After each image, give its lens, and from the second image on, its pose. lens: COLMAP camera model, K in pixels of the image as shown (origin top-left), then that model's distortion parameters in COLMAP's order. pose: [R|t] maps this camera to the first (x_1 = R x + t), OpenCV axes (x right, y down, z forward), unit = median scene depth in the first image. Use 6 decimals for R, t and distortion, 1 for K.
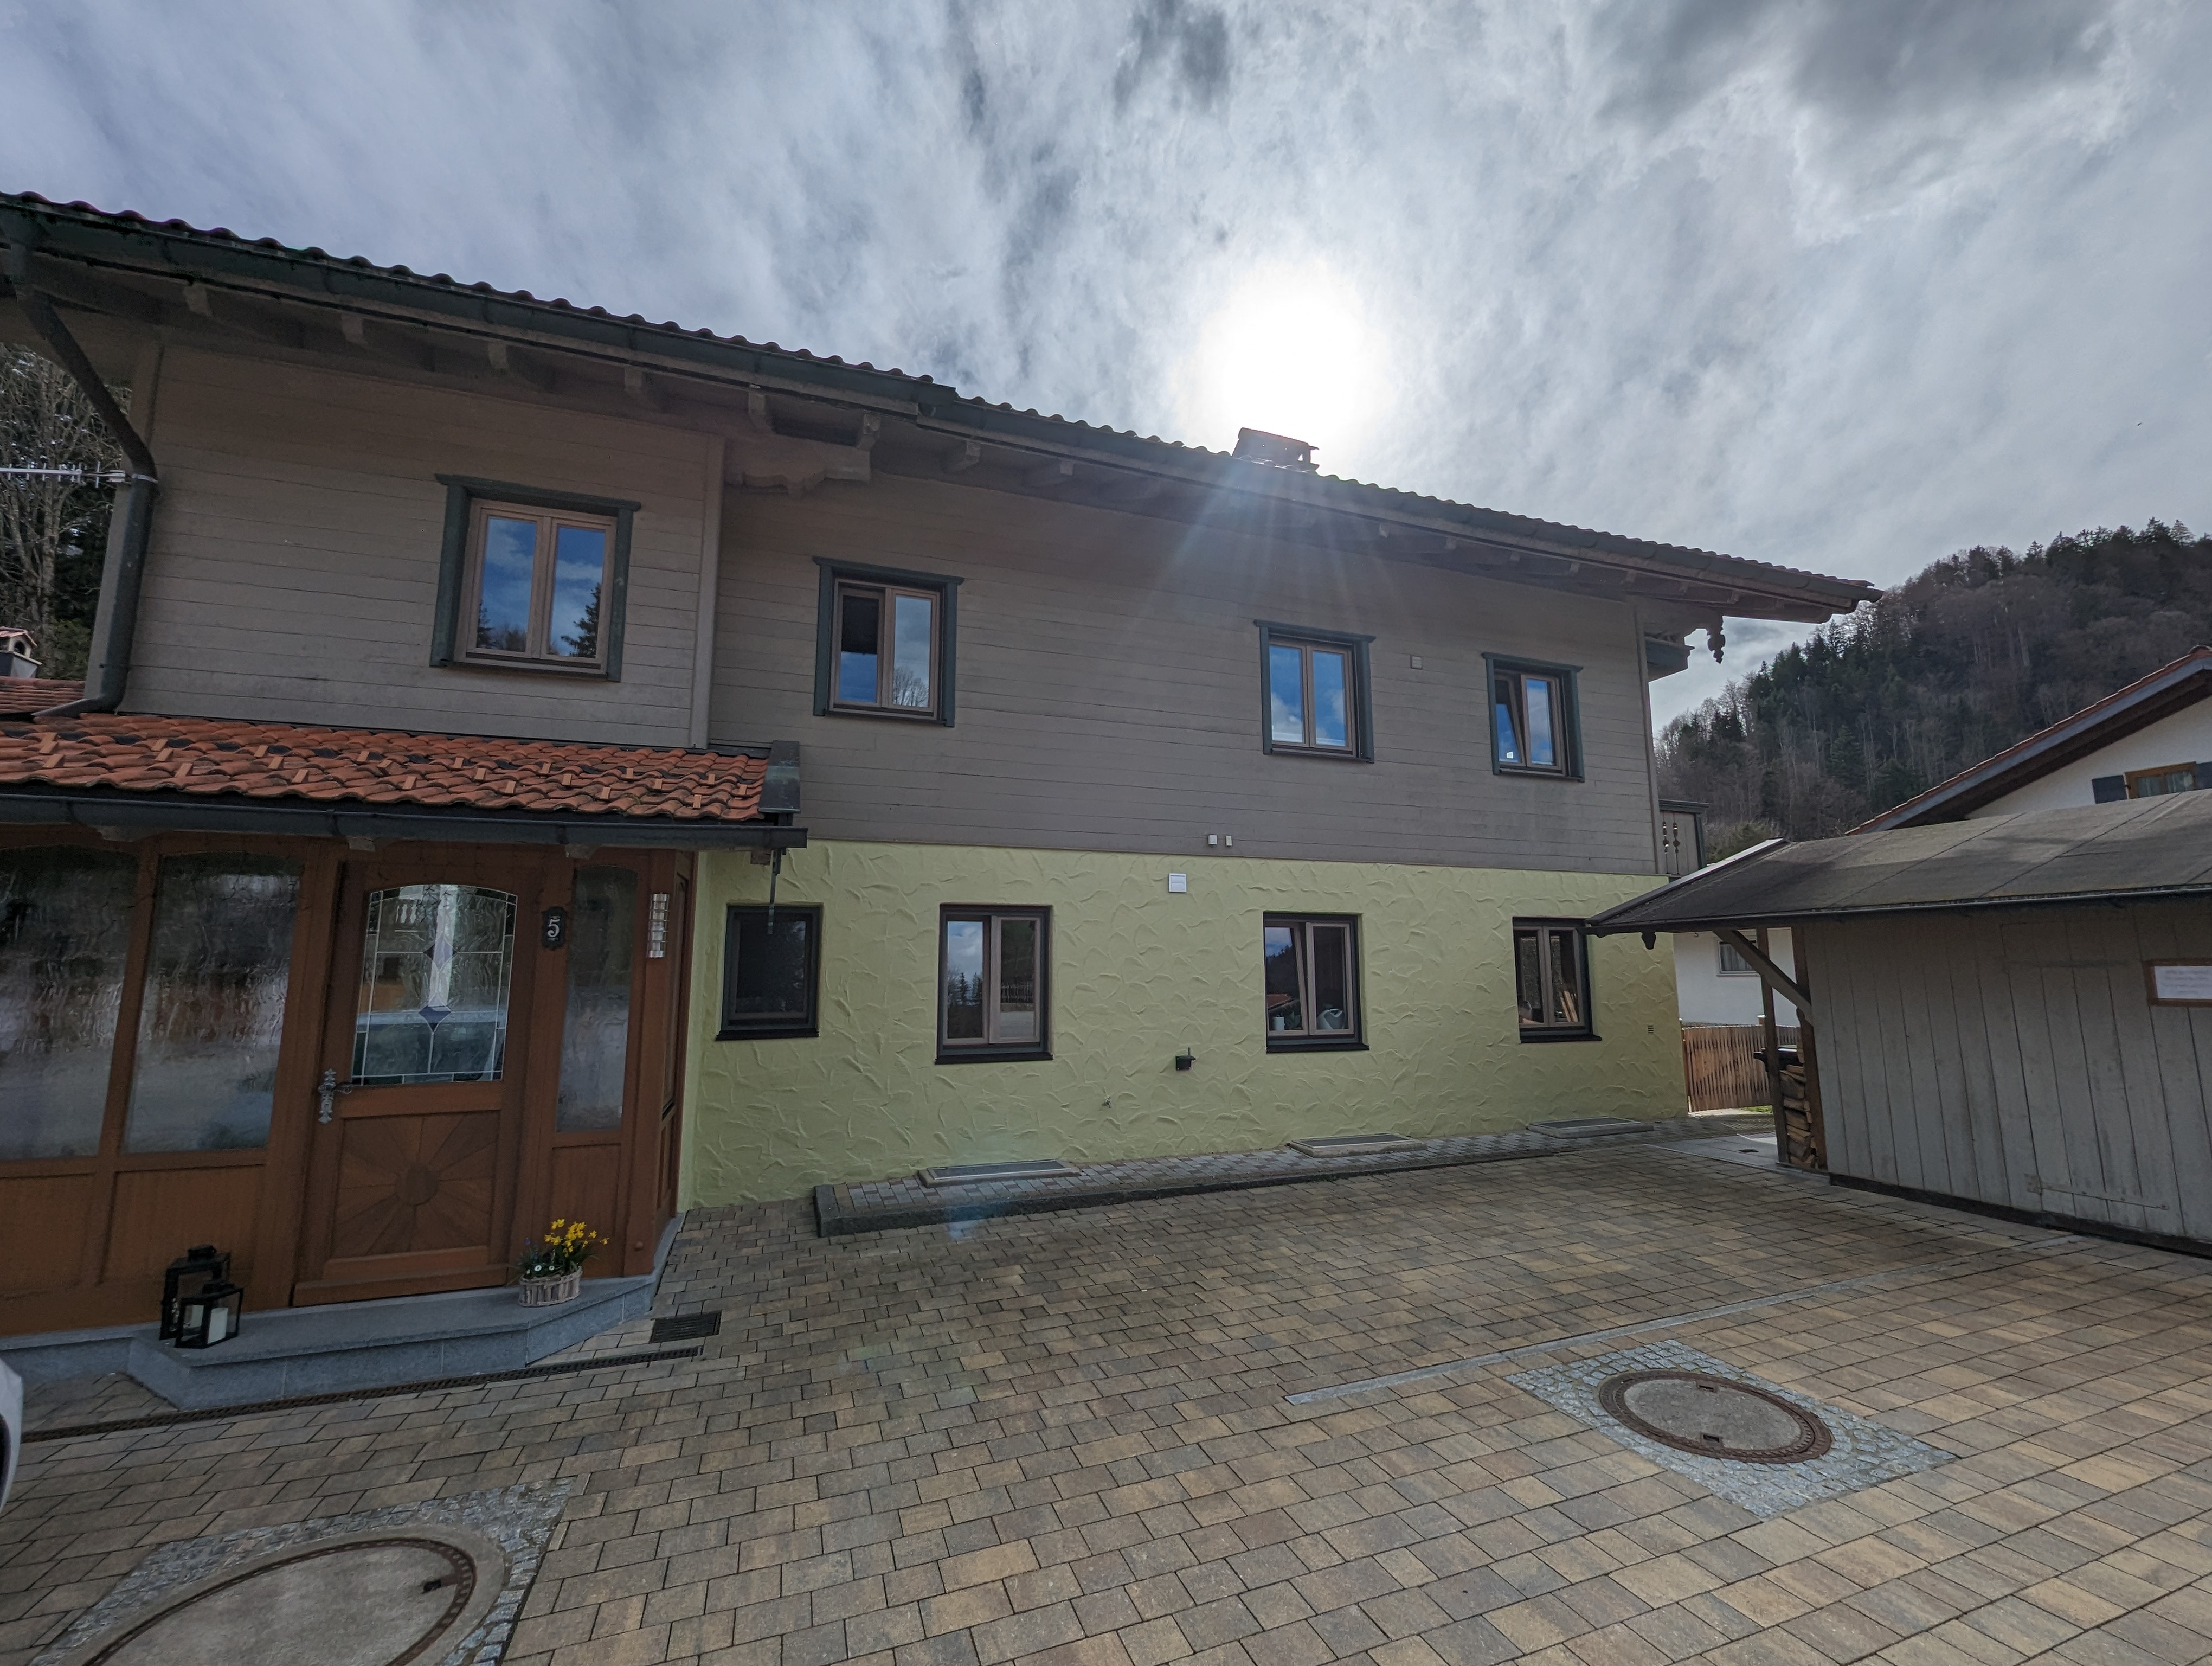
lens RADIAL K [[888.5, 0, 1092.3], [0, 888.5, 847.3], [0, 0, 1]] dist [-0.001243, 0.000296]
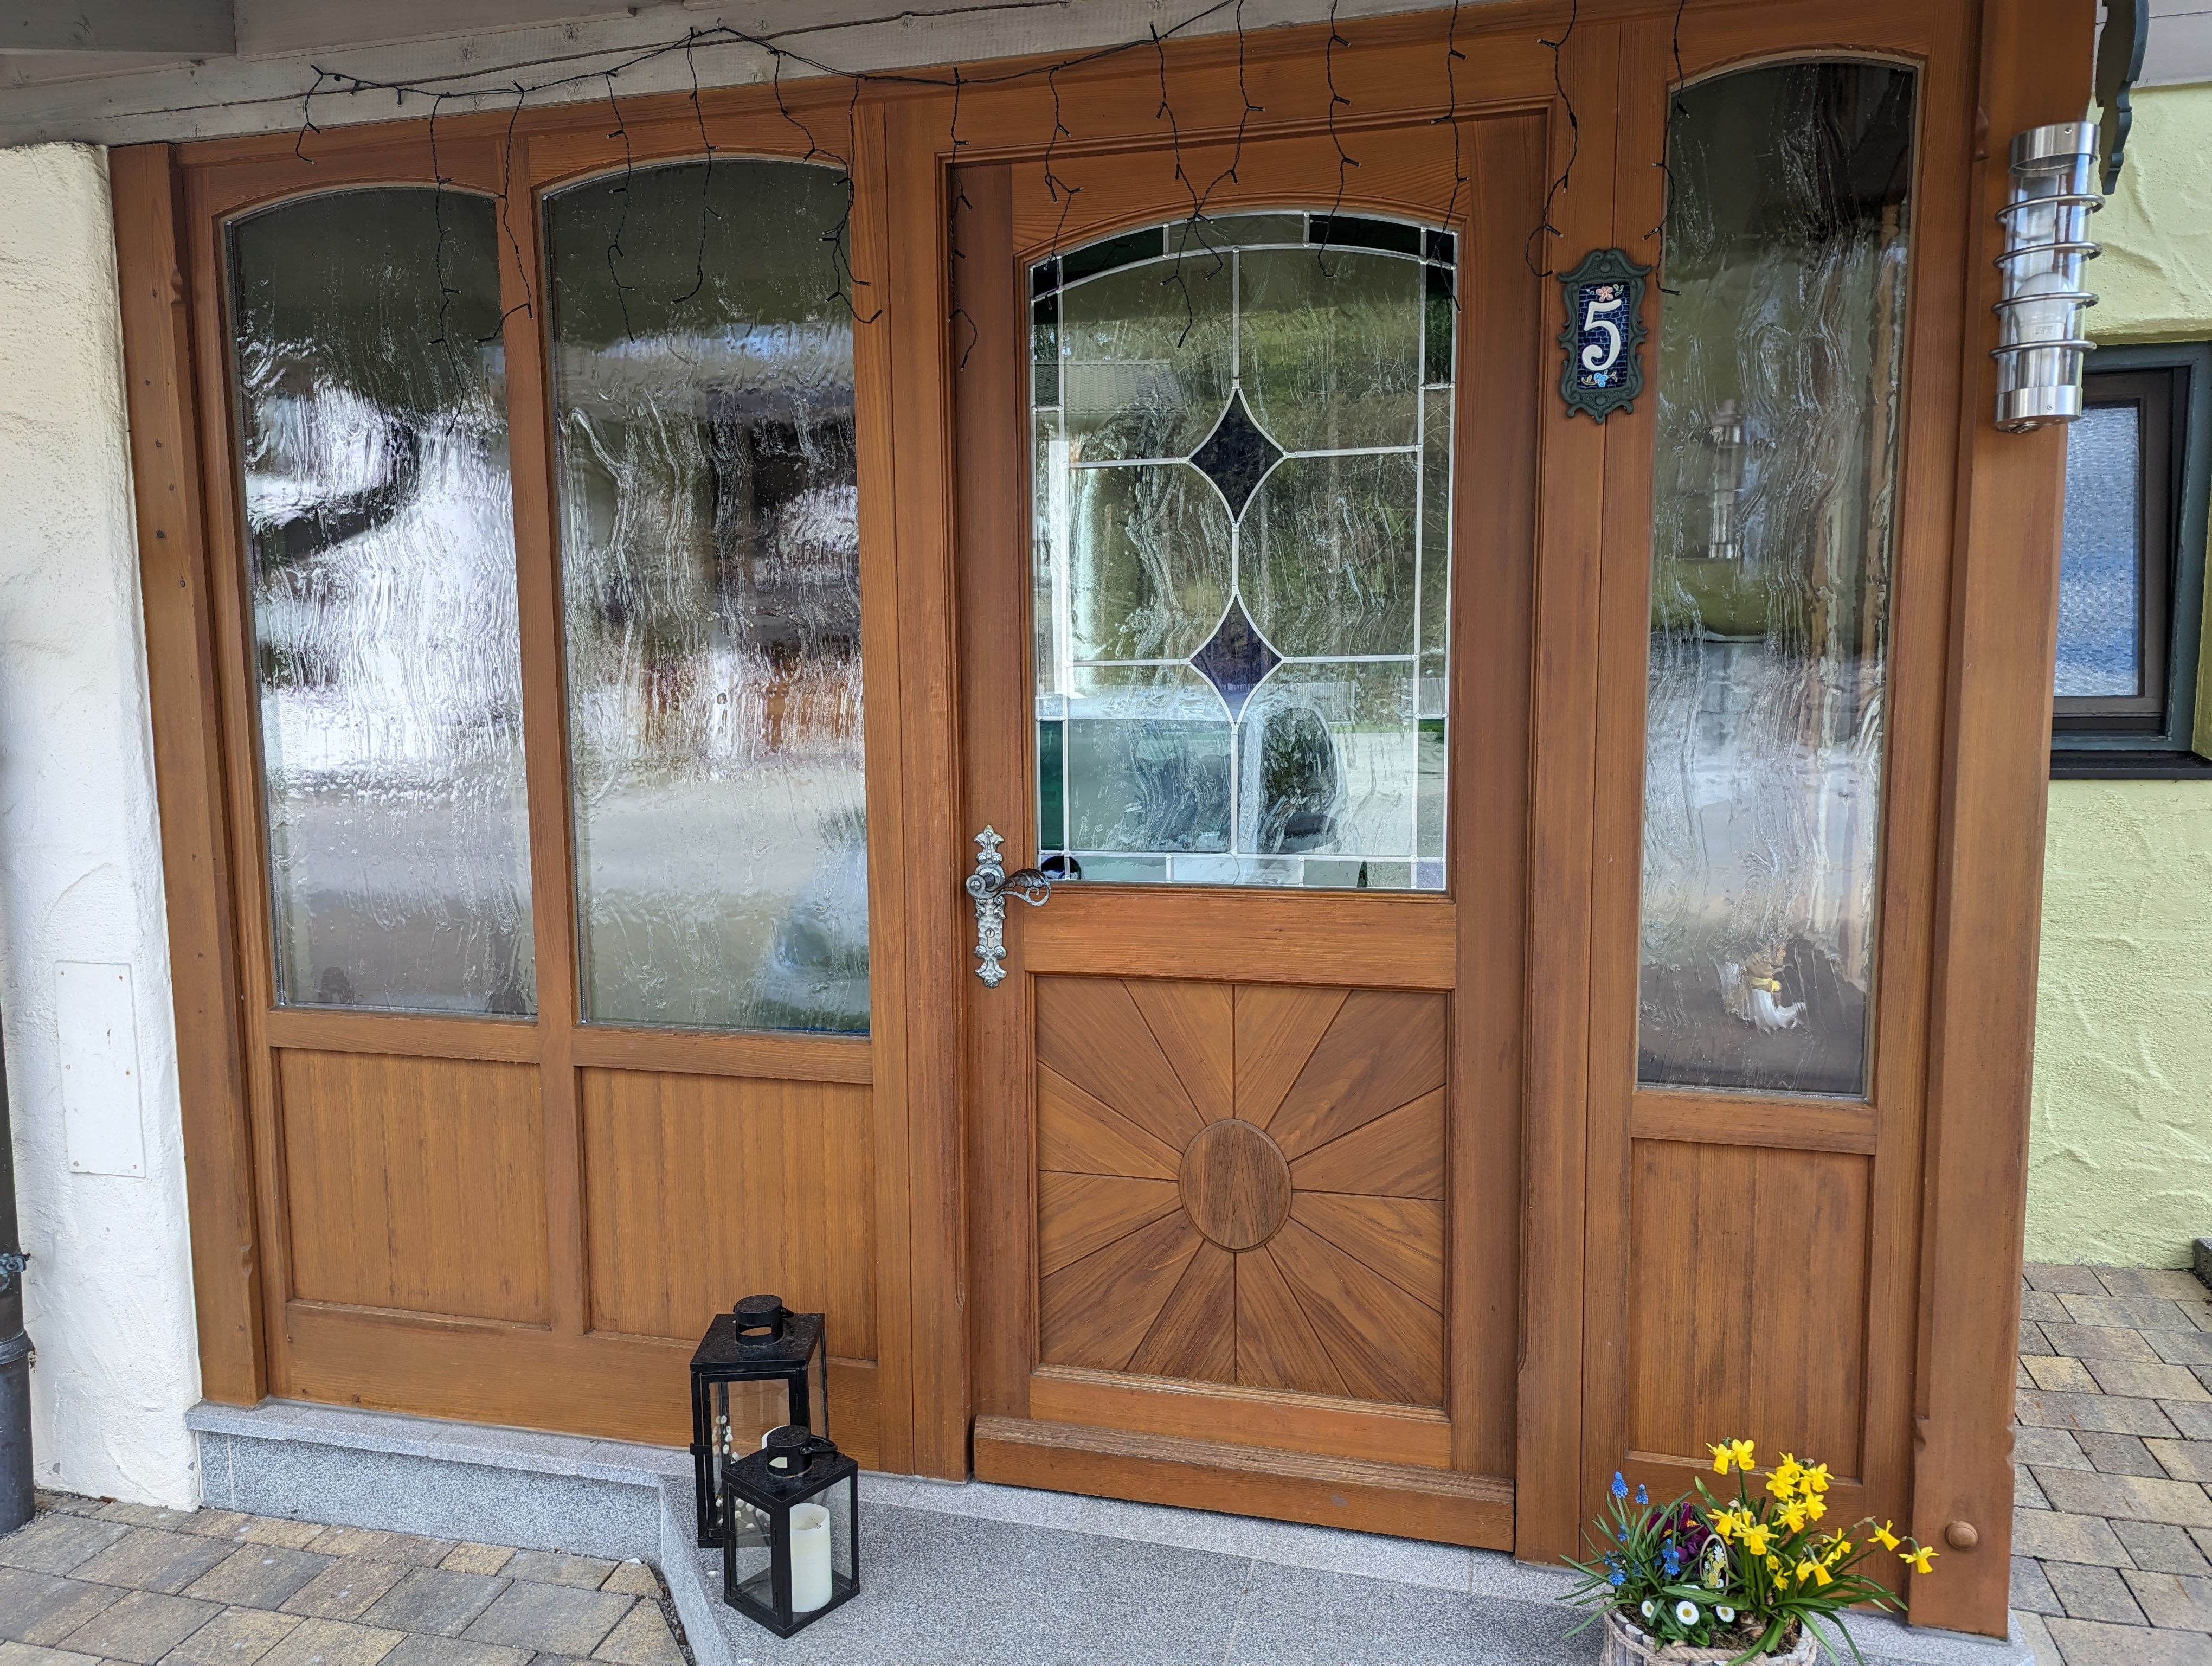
lens RADIAL K [[1552.0, 0, 1107.2], [0, 1552.0, 830.1], [0, 0, 1]] dist [0.010091, 0.000865]
pose [[0.824338, 0.057700, -0.563150, -0.504414], [0.083012, 0.971718, 0.221074, 0.129924], [0.559979, -0.228988, 0.796234, 0.573945]]
